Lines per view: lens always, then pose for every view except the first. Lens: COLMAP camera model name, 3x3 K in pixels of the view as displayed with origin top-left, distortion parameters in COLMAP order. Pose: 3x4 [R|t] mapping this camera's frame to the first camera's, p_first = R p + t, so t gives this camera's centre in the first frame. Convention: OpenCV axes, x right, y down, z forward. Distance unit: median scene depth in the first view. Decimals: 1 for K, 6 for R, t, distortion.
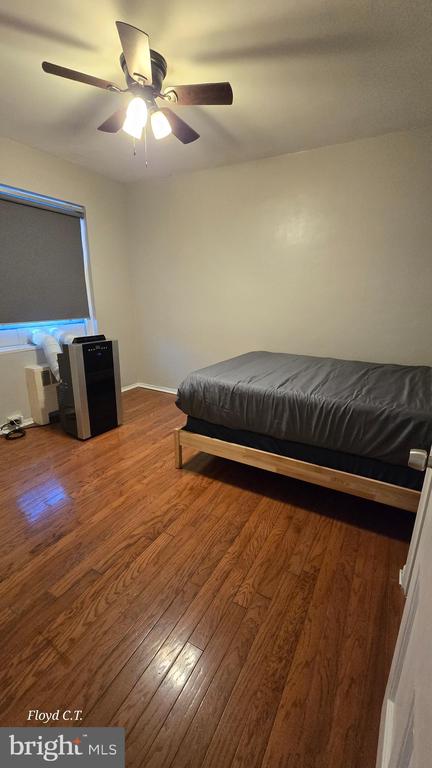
lens RADIAL K [[315.1, 0, 215.6], [0, 315.1, 381.2], [0, 0, 1]] dist [-0.001068, -0.000079]
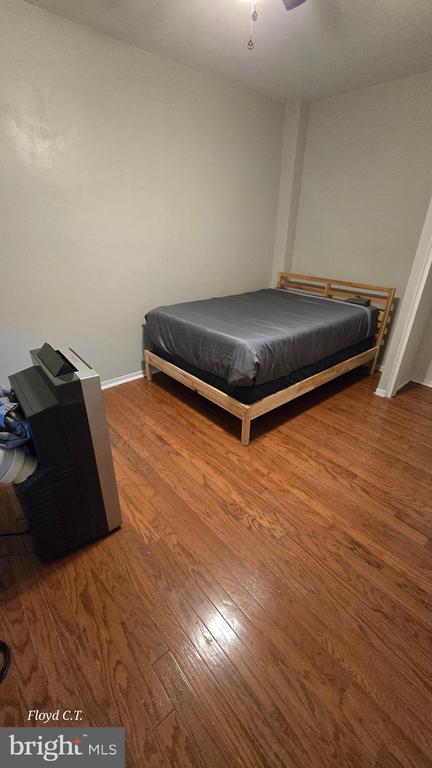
lens RADIAL K [[315.1, 0, 215.6], [0, 315.1, 381.2], [0, 0, 1]] dist [-0.001068, -0.000079]
pose [[0.342717, -0.427312, 0.836630, -0.983554], [0.239761, 0.900857, 0.361900, -0.299342], [-0.908328, 0.076562, 0.411192, 0.778233]]
